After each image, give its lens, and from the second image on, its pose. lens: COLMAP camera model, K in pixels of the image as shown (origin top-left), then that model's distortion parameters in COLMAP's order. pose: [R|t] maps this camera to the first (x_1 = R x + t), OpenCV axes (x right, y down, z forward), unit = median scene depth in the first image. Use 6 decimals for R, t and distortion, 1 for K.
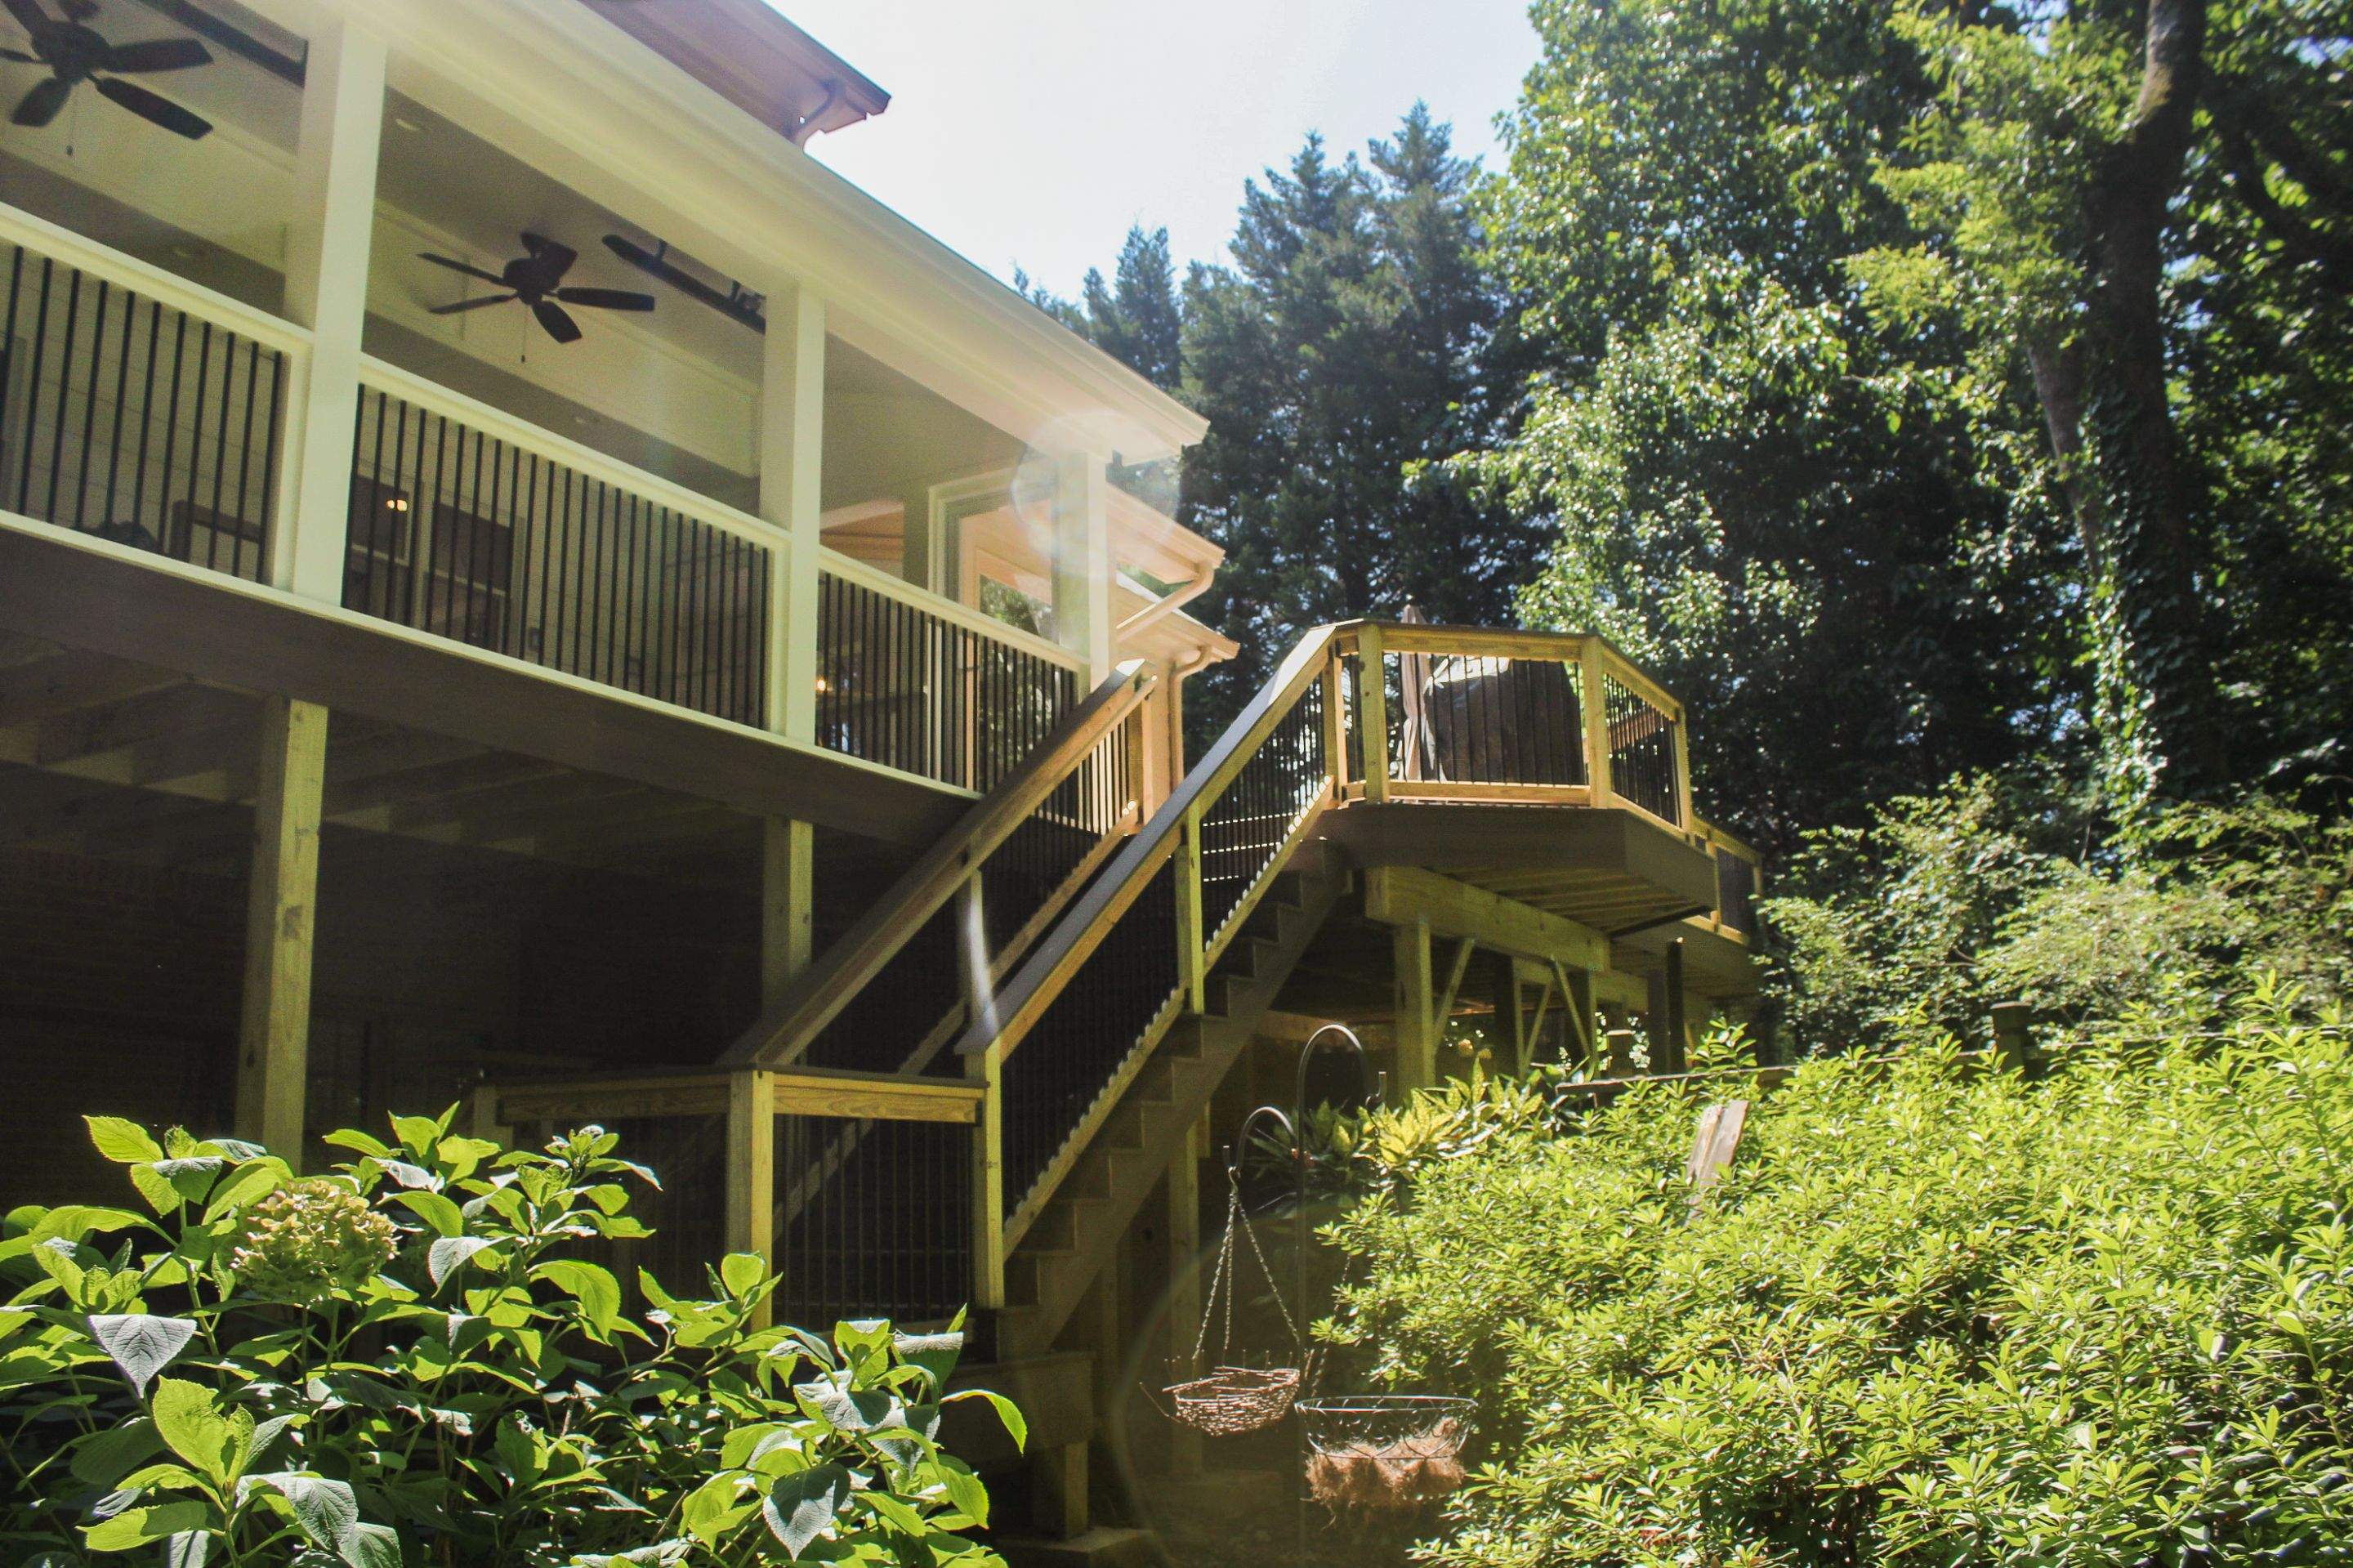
lens RADIAL K [[1921.8, 0, 1176.4], [0, 1921.8, 787.1], [0, 0, 1]] dist [-0.044193, -0.000725]
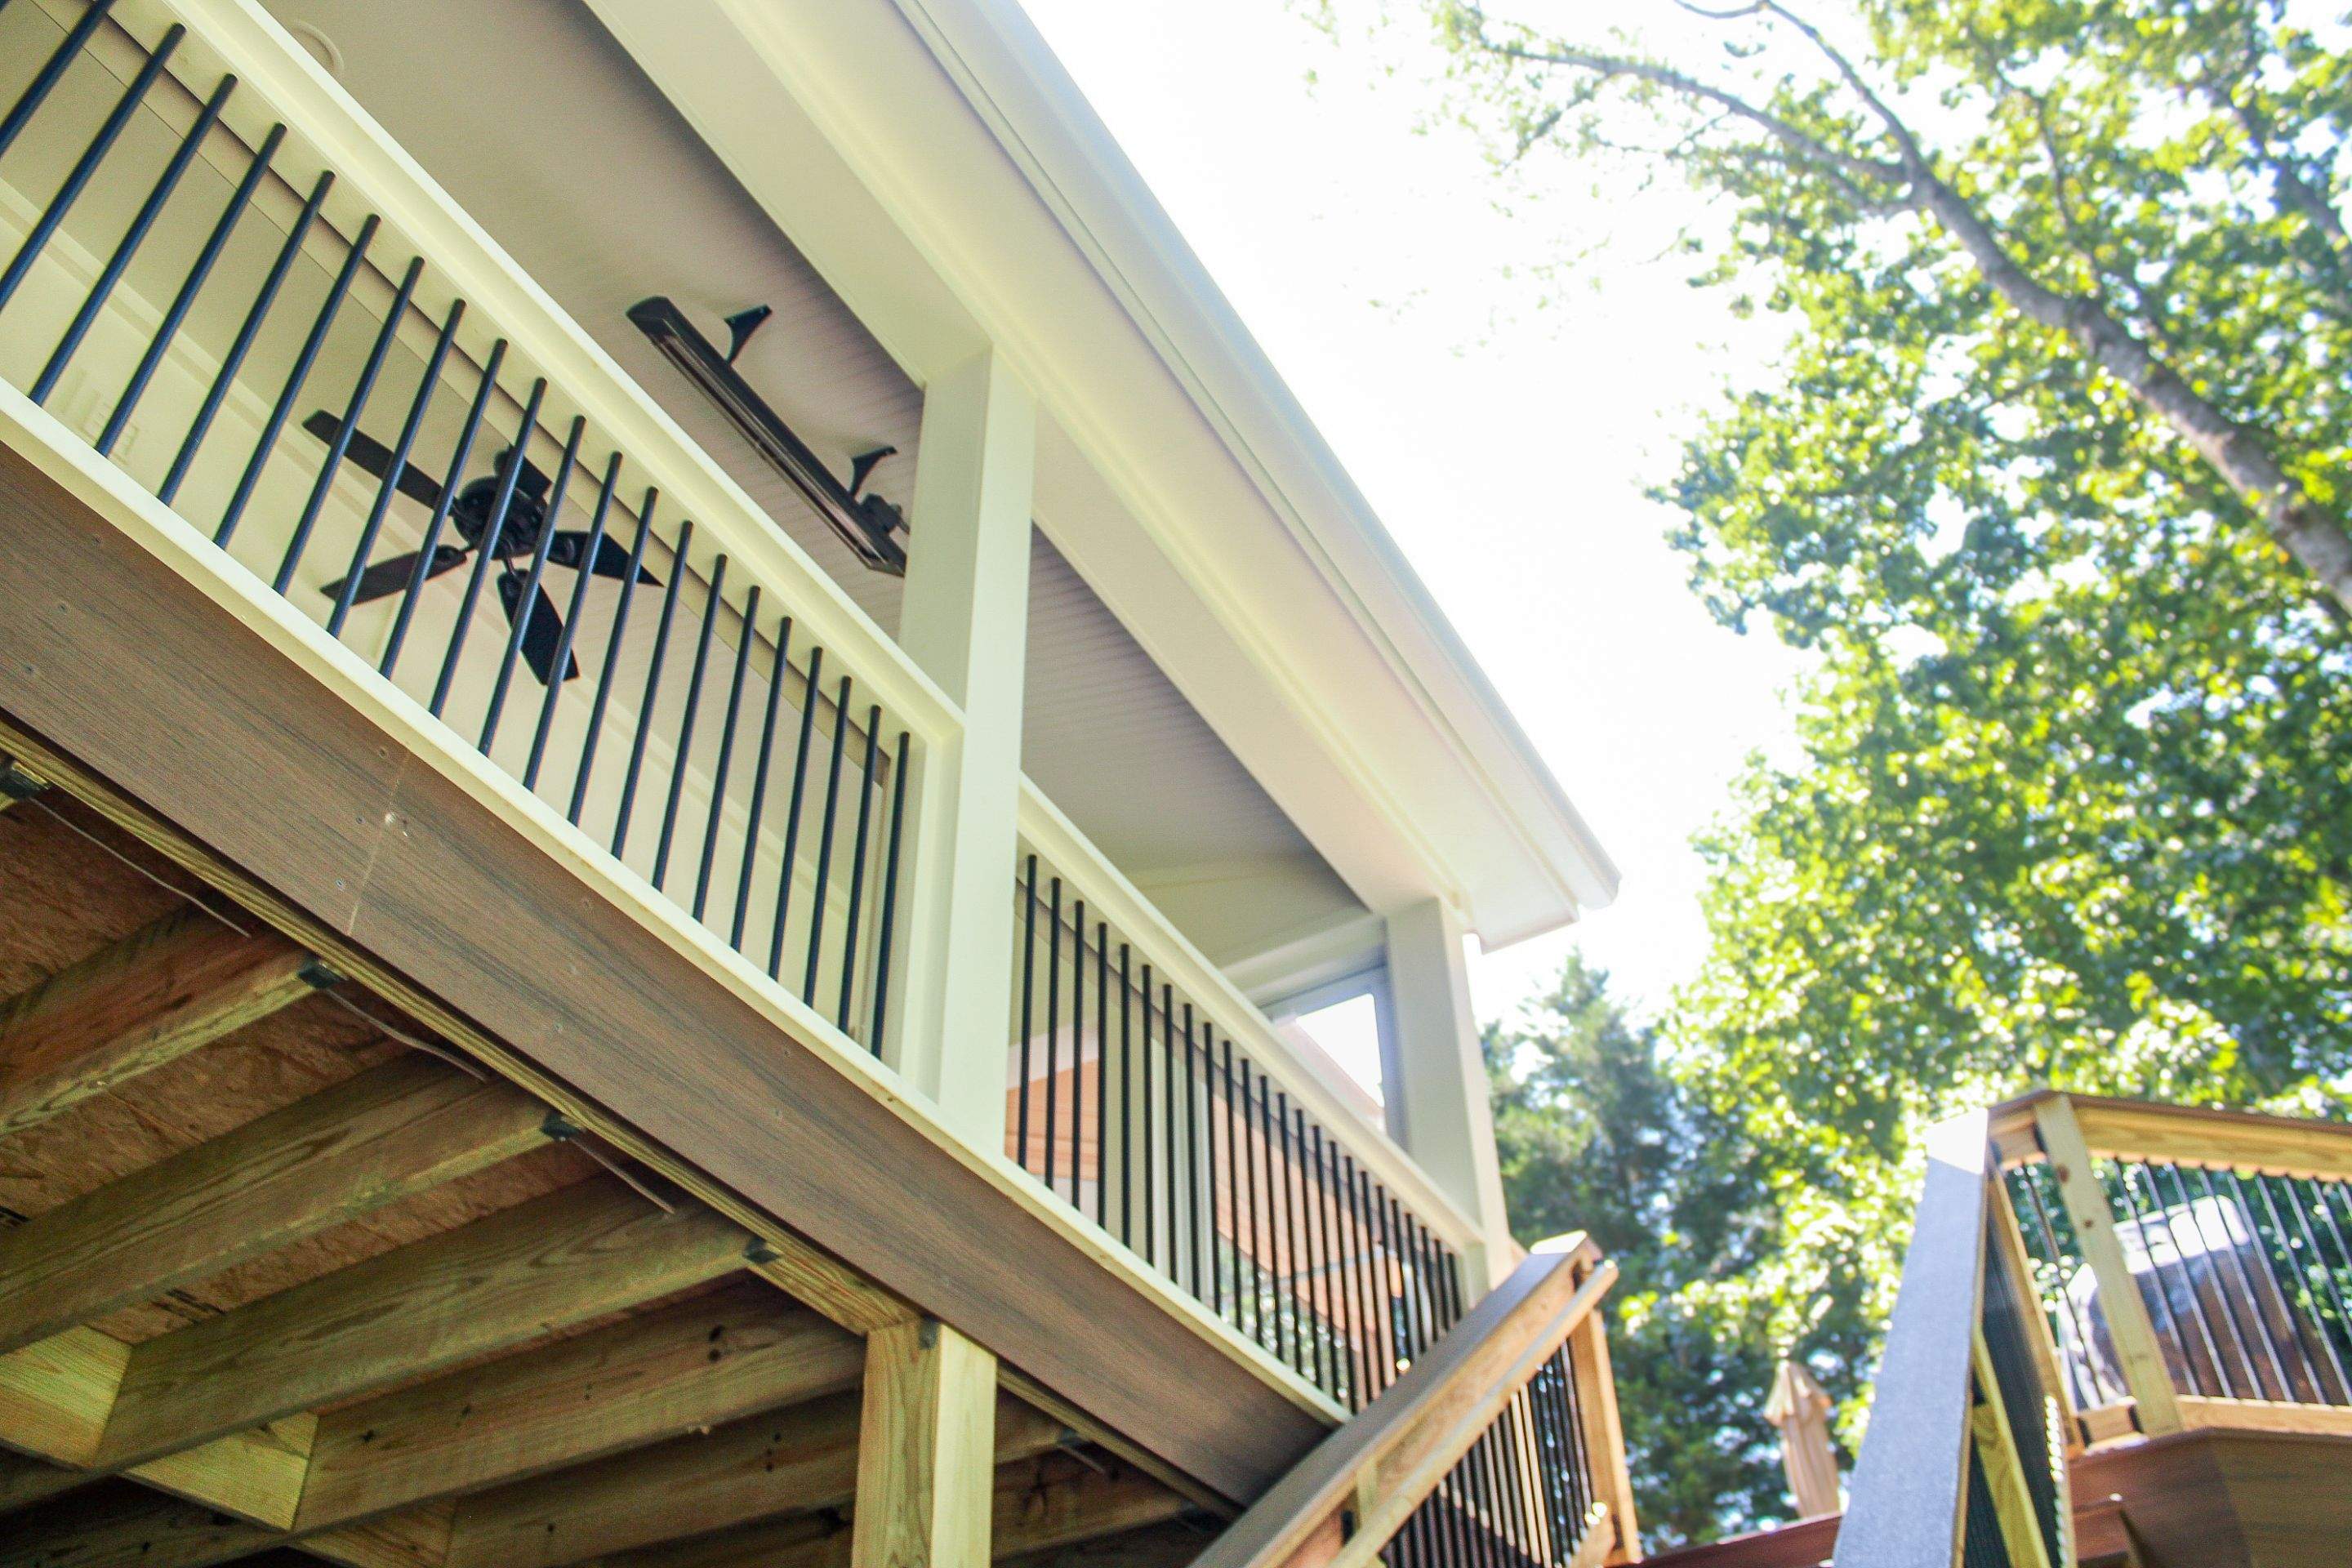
lens RADIAL K [[1920.9, 0, 1172.0], [0, 1920.9, 784.4], [0, 0, 1]] dist [-0.044193, -0.000725]
pose [[0.998307, -0.036983, -0.044891, -0.053526], [0.011327, 0.880654, -0.473624, 0.038702], [0.057049, 0.472314, 0.879582, 0.248249]]
